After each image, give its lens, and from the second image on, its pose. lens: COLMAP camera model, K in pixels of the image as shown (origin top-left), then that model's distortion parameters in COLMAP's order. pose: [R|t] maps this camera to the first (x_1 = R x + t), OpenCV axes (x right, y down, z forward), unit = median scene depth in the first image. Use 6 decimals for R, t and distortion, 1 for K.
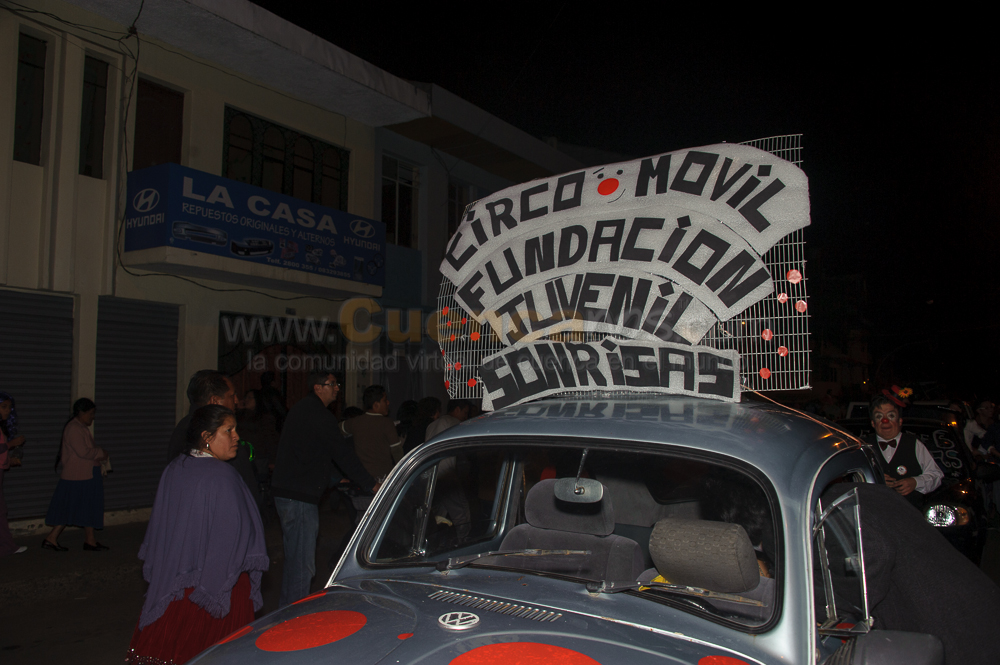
lens RADIAL K [[826.2, 0, 499.0], [0, 826.2, 331.4], [0, 0, 1]] dist [-0.101657, 0.015017]
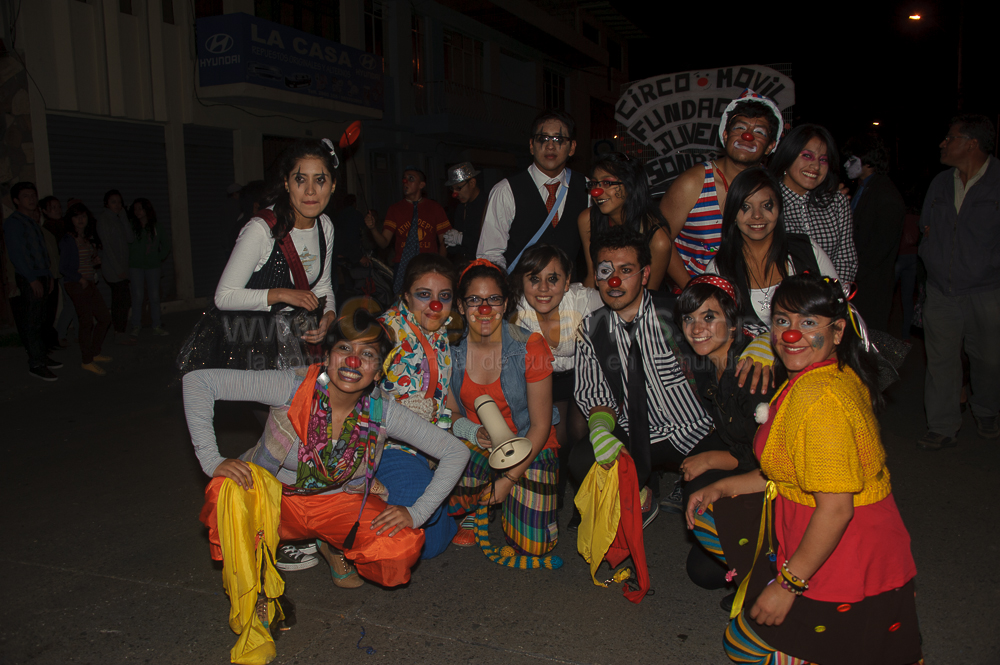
lens RADIAL K [[826.2, 0, 501.0], [0, 826.2, 331.8], [0, 0, 1]] dist [-0.101657, 0.015017]
pose [[0.988421, -0.042934, 0.145535, -0.727855], [0.009791, 0.975182, 0.221189, -0.011170], [-0.151419, -0.217203, 0.964311, -1.129682]]
